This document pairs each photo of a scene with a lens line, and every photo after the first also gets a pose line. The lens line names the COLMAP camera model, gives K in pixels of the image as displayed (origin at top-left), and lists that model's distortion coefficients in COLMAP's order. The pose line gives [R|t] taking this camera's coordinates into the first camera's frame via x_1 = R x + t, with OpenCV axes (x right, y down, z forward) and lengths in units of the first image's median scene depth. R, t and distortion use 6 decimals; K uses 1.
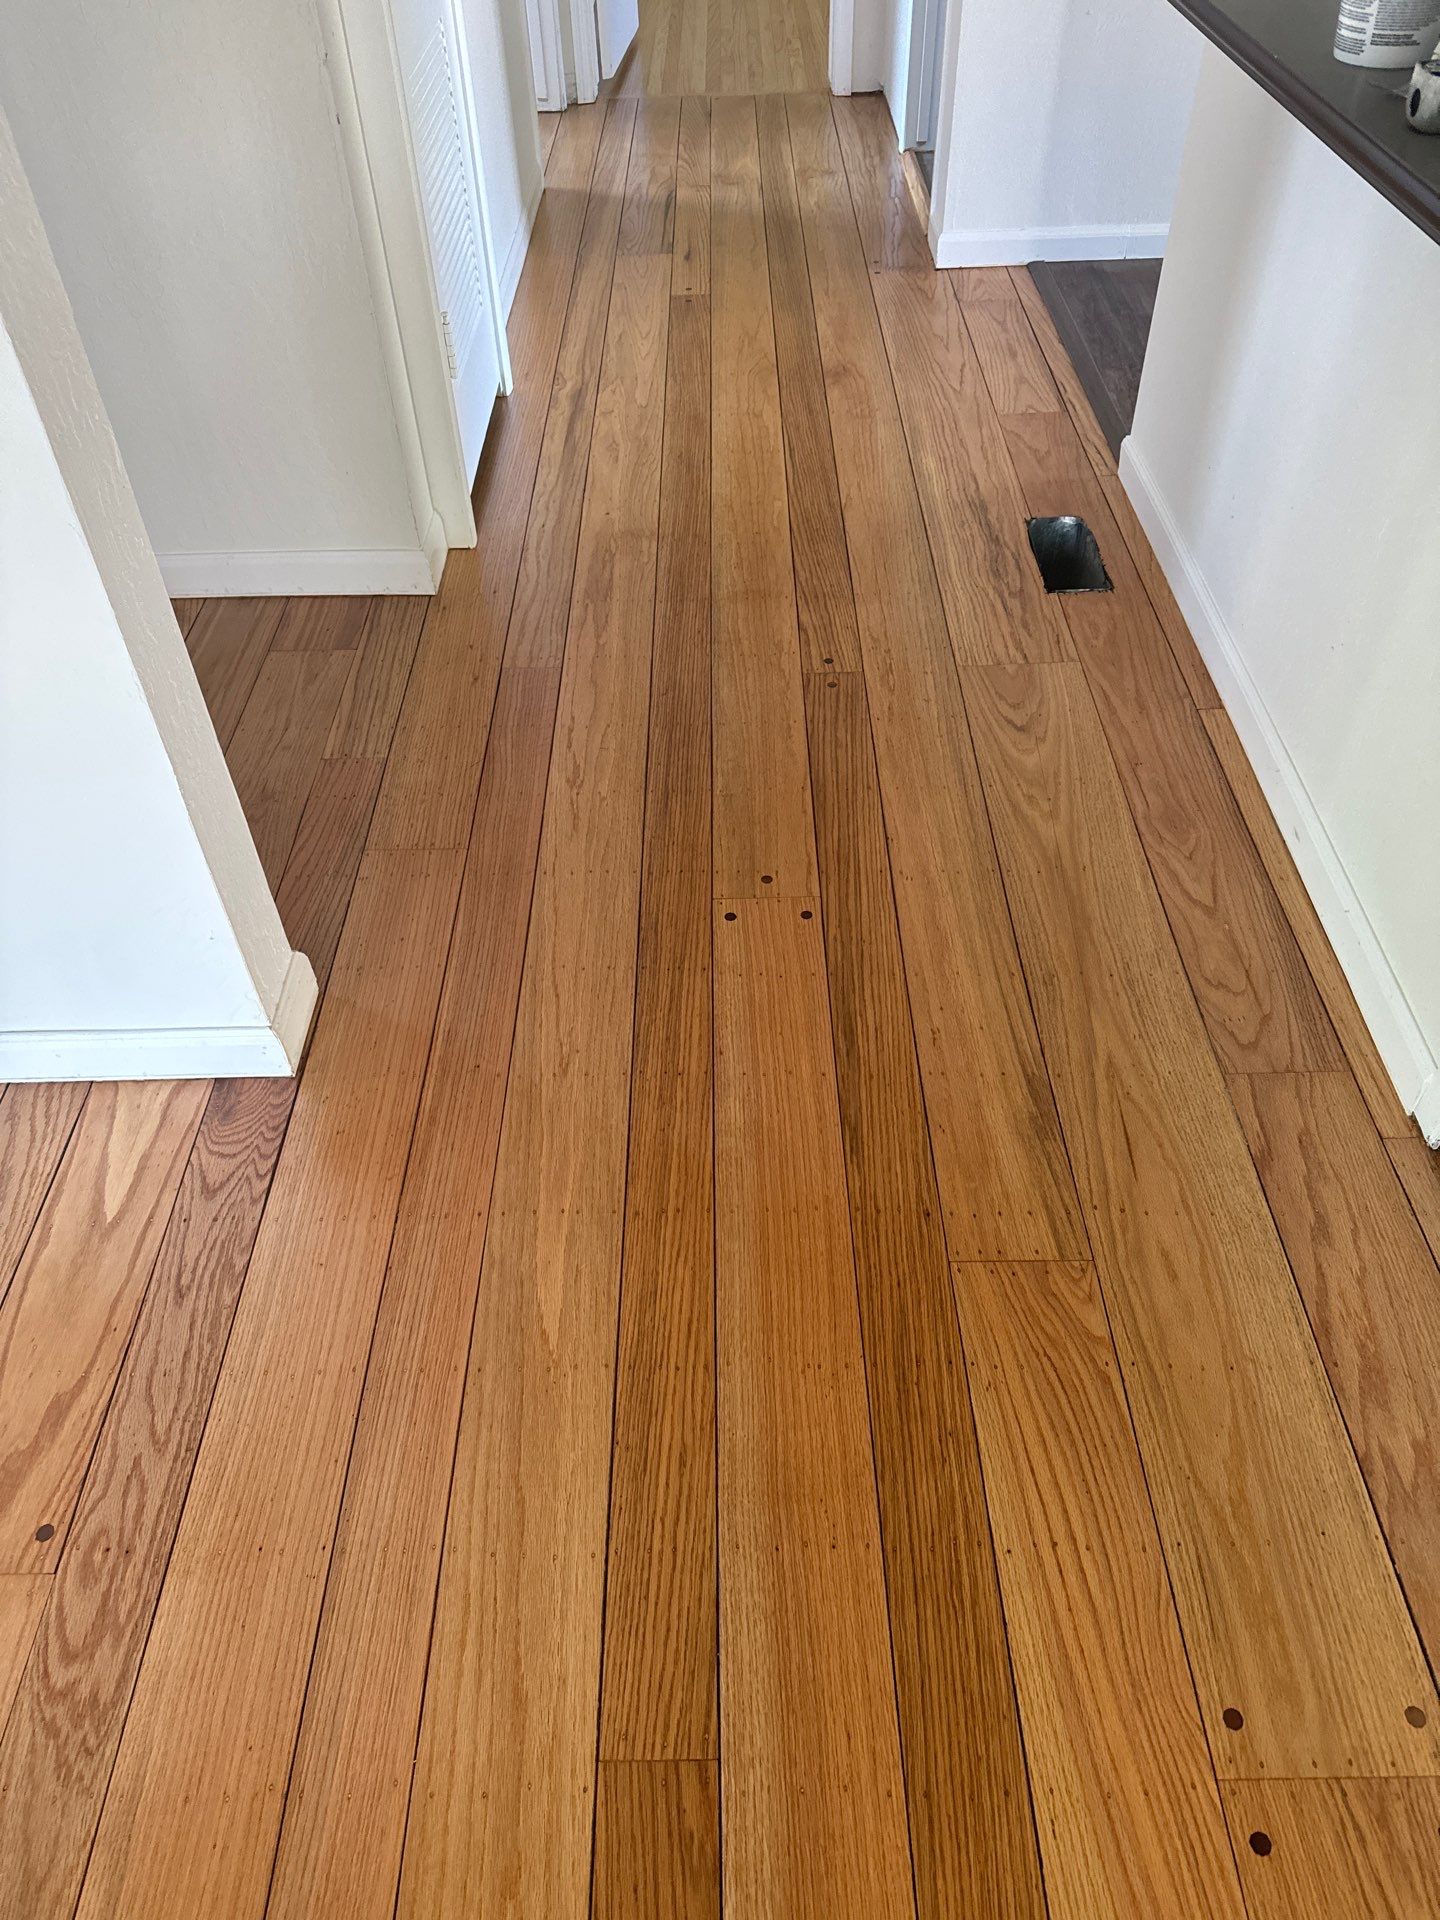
lens RADIAL K [[1350.0, 0, 706.5], [0, 1350.0, 955.6], [0, 0, 1]] dist [0.076784, -0.114179]
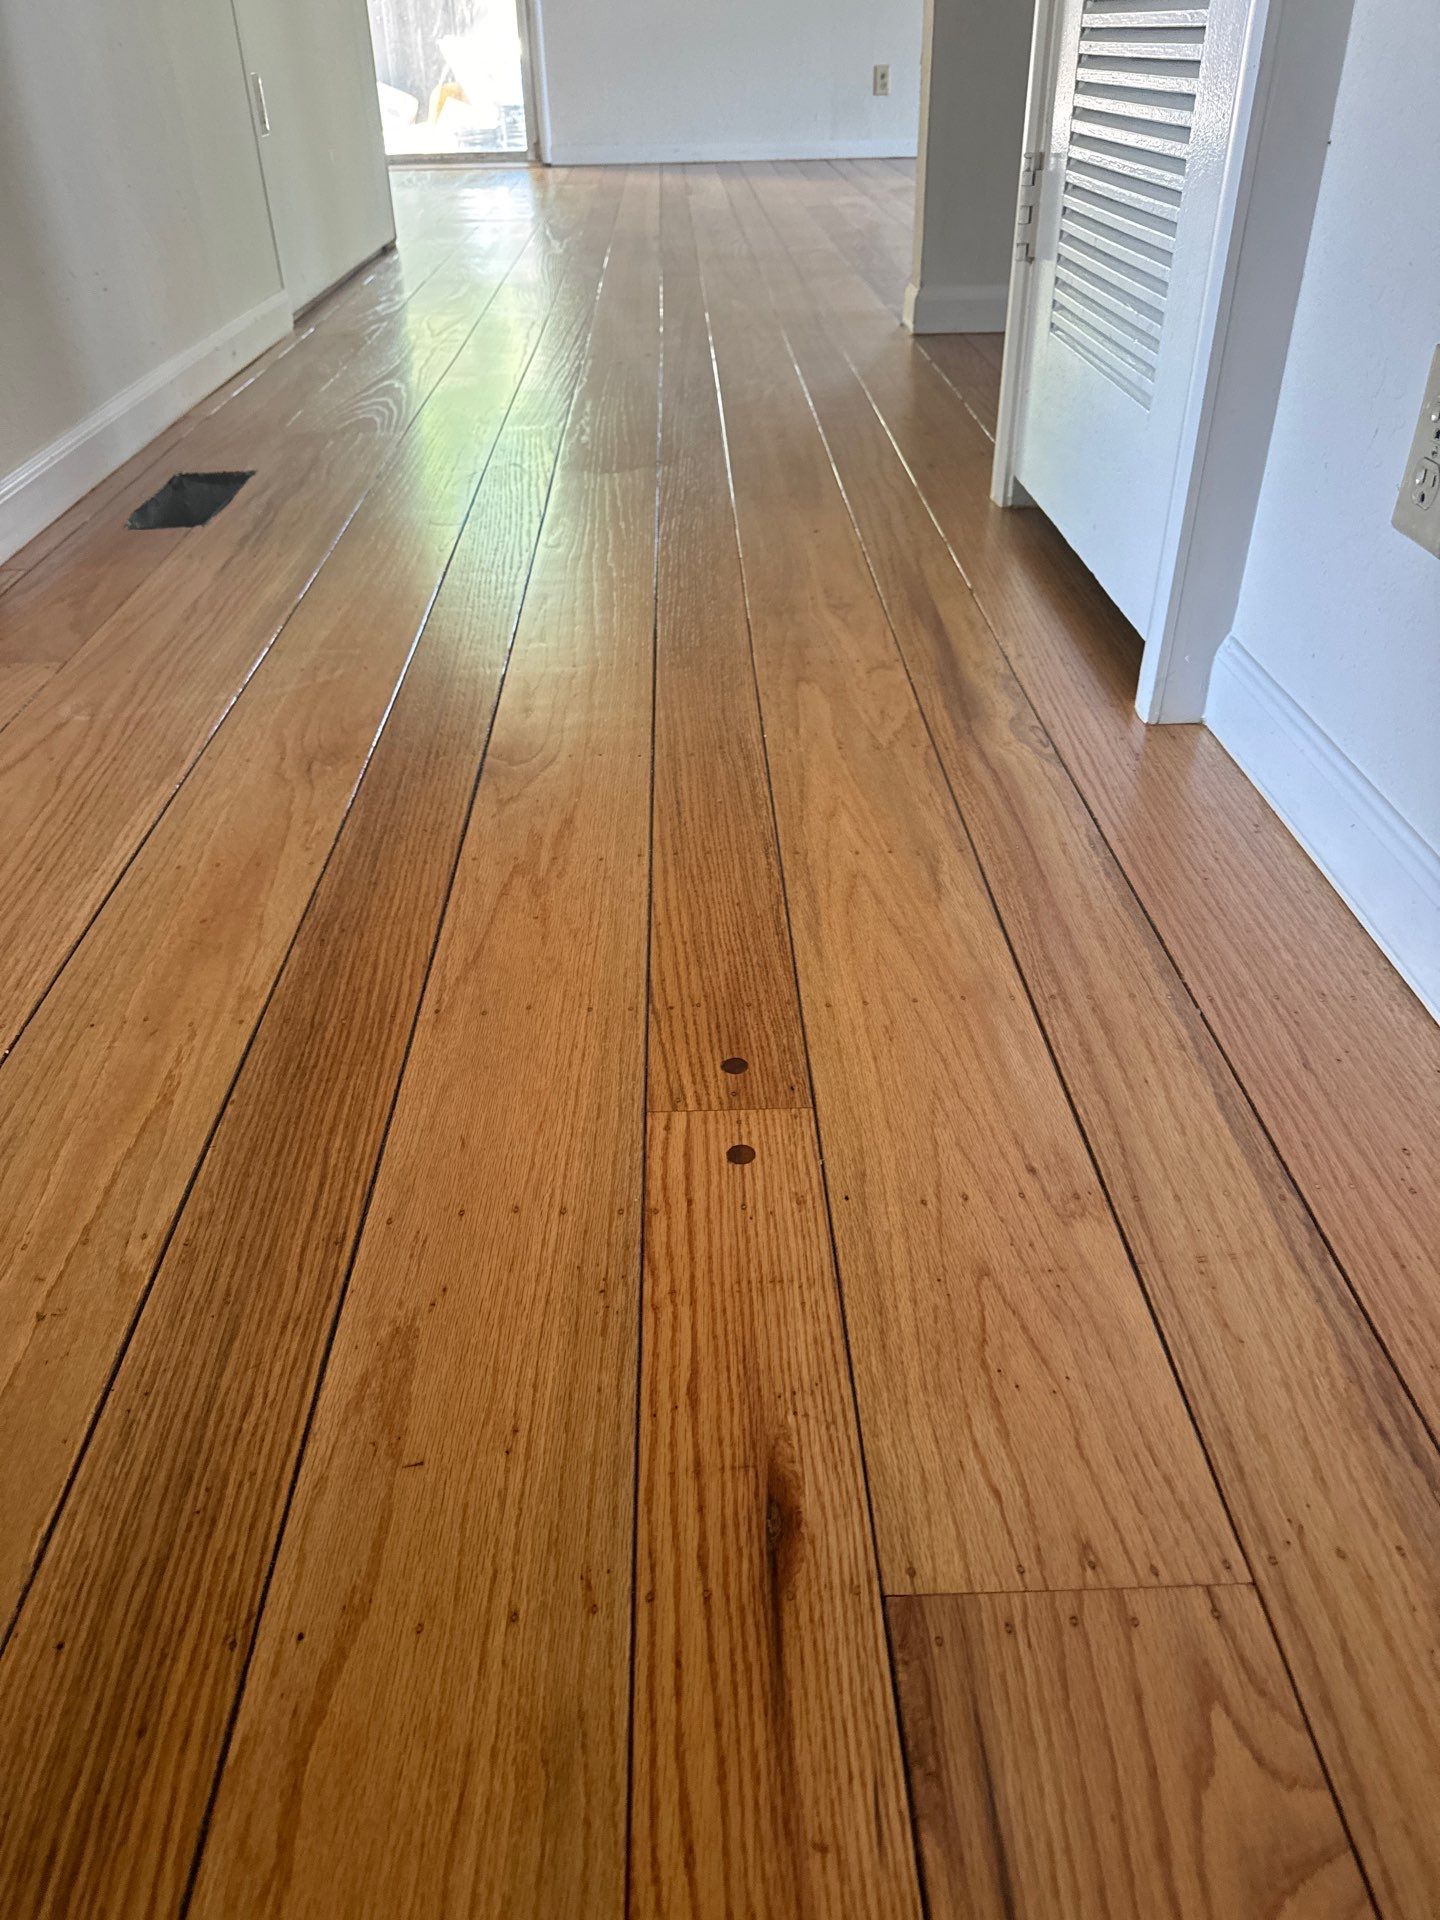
lens RADIAL K [[1350.0, 0, 706.5], [0, 1350.0, 955.6], [0, 0, 1]] dist [0.076784, -0.114179]
pose [[-0.998406, 0.056045, 0.006692, -0.011140], [0.017092, 0.187206, 0.982172, -0.751135], [0.053793, 0.980721, -0.187865, 1.064803]]
